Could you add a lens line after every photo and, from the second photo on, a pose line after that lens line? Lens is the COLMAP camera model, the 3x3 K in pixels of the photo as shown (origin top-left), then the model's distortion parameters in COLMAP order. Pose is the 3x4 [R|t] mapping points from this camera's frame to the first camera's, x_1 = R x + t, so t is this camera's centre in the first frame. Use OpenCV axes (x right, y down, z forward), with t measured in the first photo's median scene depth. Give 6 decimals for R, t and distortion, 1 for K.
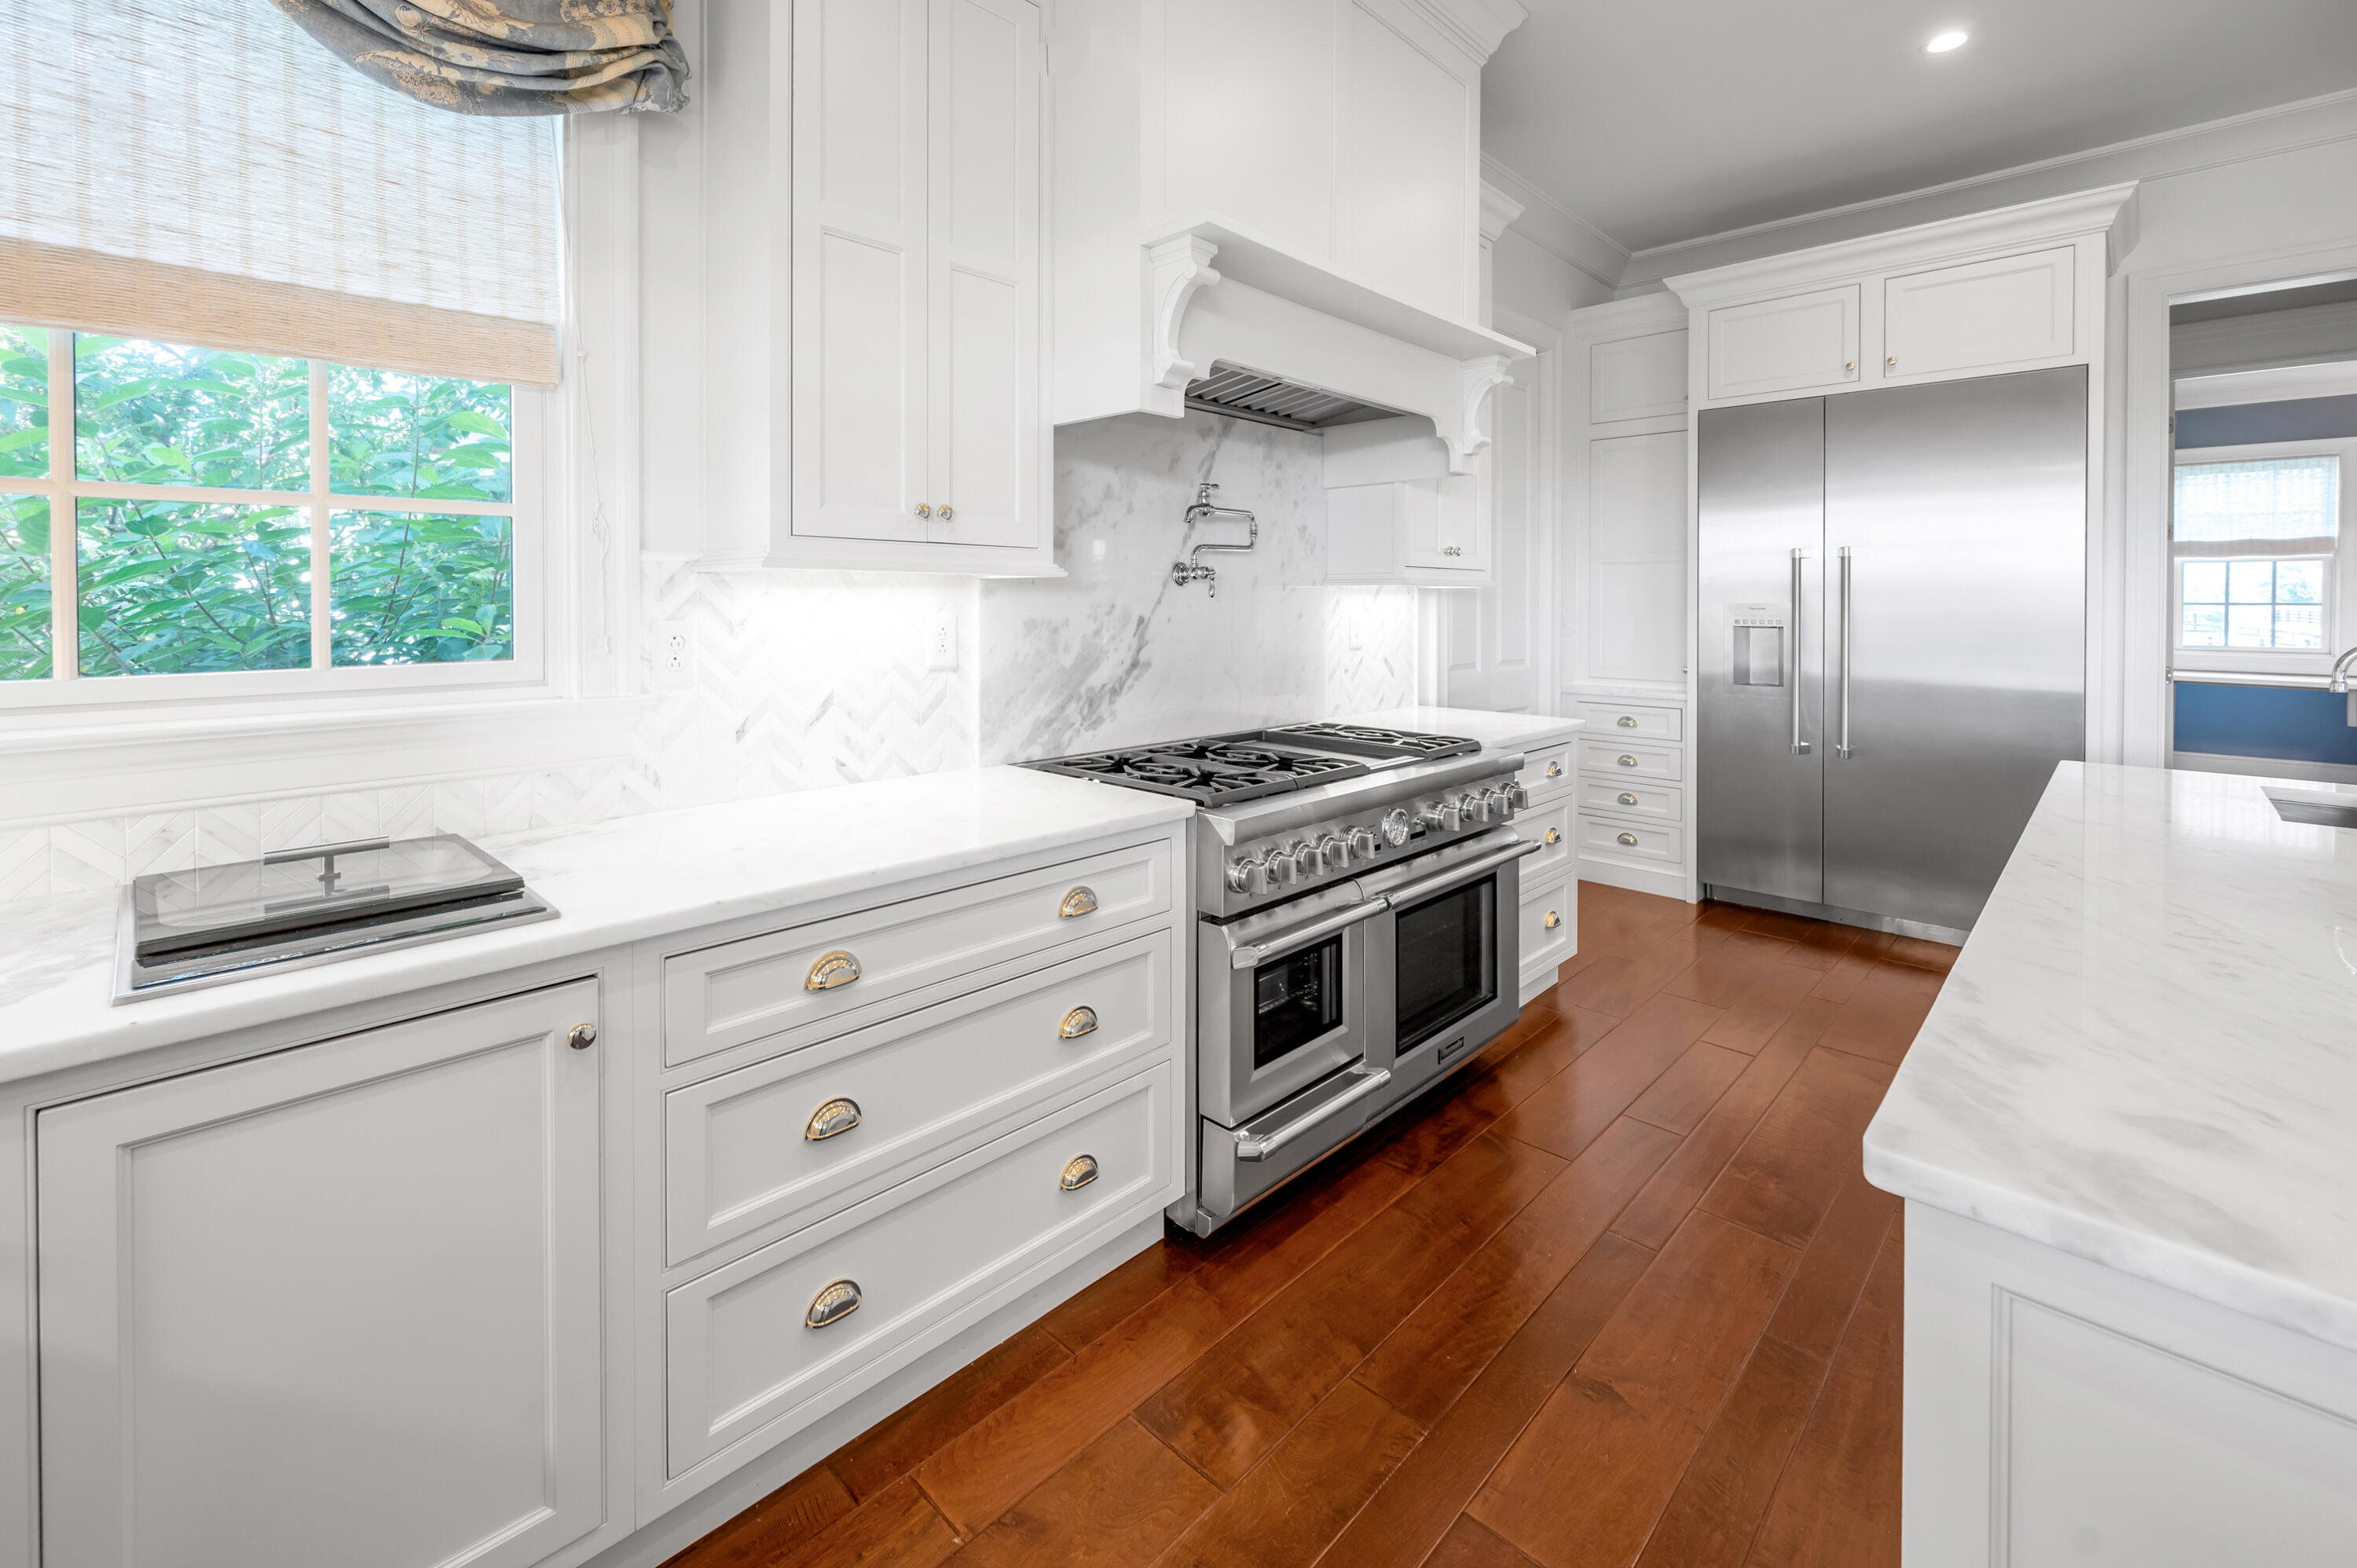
lens RADIAL K [[1012.1, 0, 1170.8], [0, 1012.1, 611.3], [0, 0, 1]] dist [-0.002055, -0.000192]
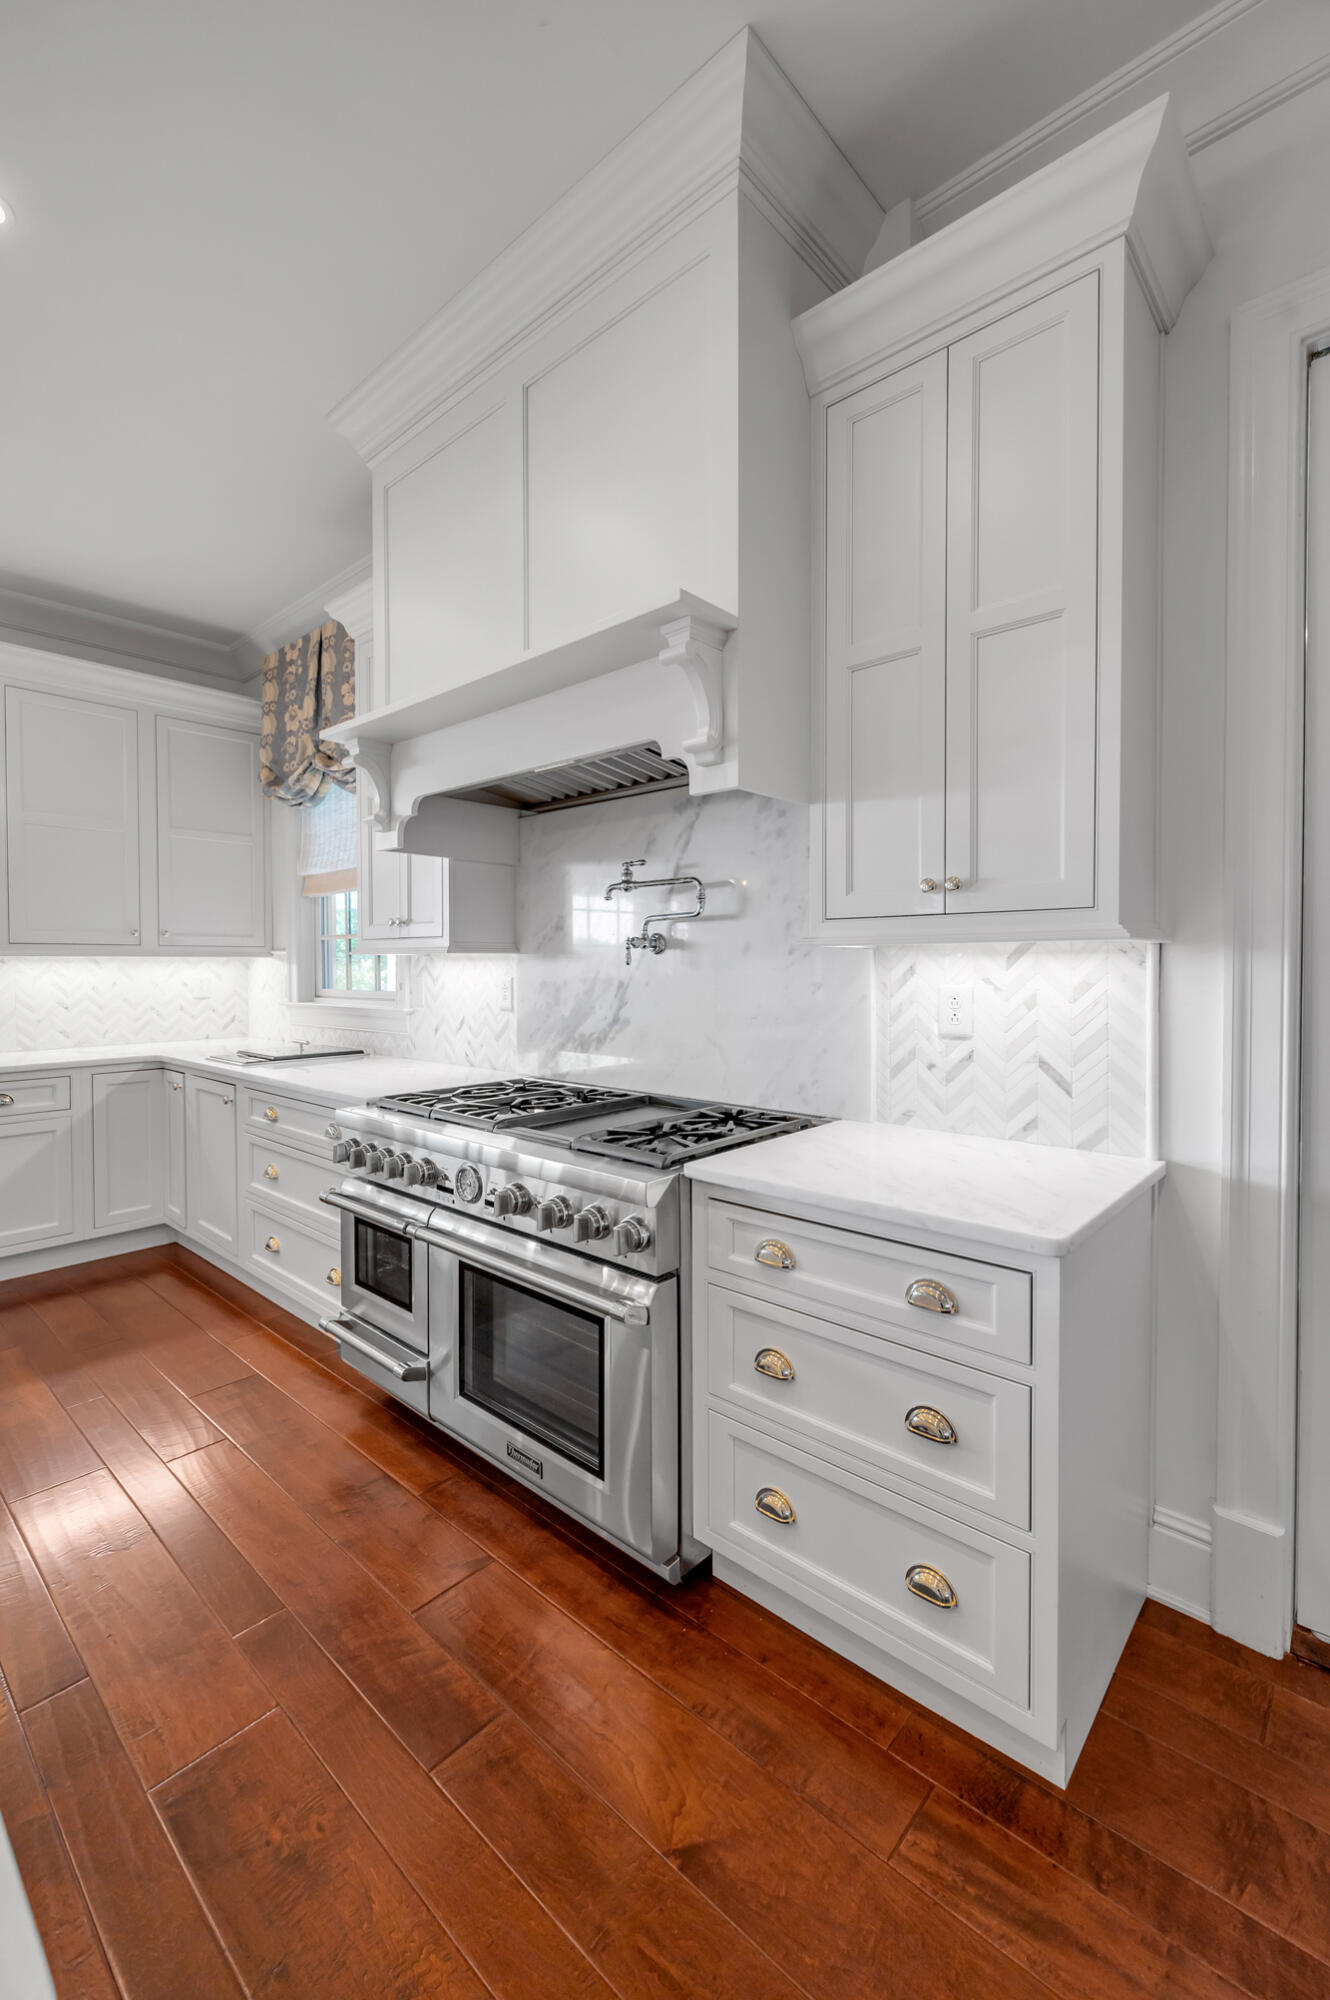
lens RADIAL K [[832.2, 0, 643.4], [0, 832.2, 967.6], [0, 0, 1]] dist [0.009104, -0.001063]
pose [[0.023583, 0.003622, -0.999715, 1.035871], [-0.004709, 0.999983, 0.003511, -0.015479], [0.999711, 0.004625, 0.023600, 1.089861]]
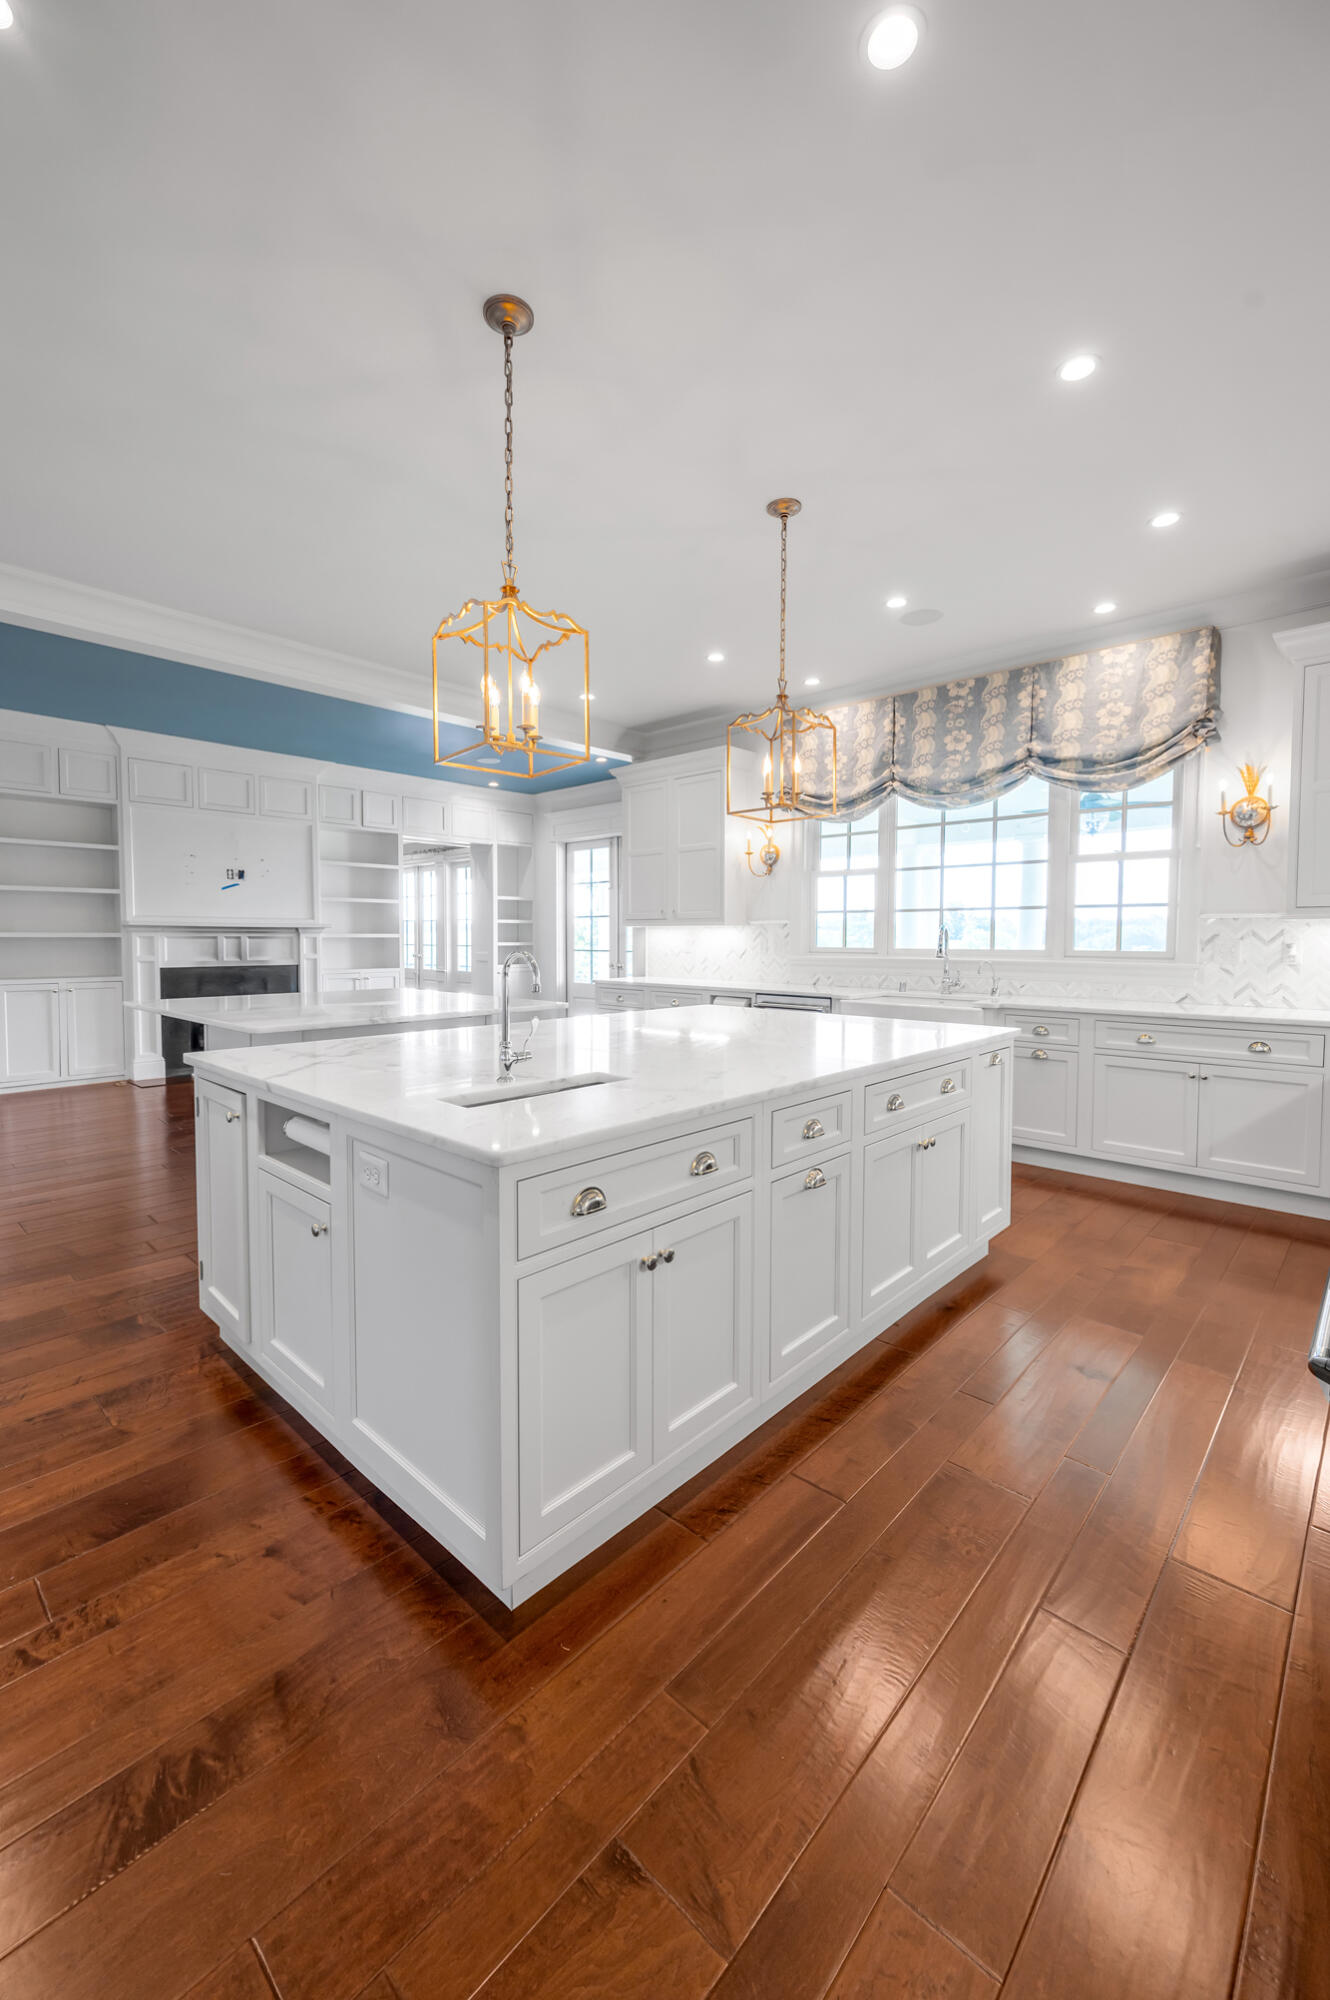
lens RADIAL K [[832.2, 0, 659.0], [0, 832.2, 965.0], [0, 0, 1]] dist [0.009104, -0.001063]
pose [[-0.999993, -0.003012, -0.002227, 0.777140], [-0.003105, 0.999071, 0.042992, -0.005267], [0.002095, 0.042998, -0.999073, 1.589856]]
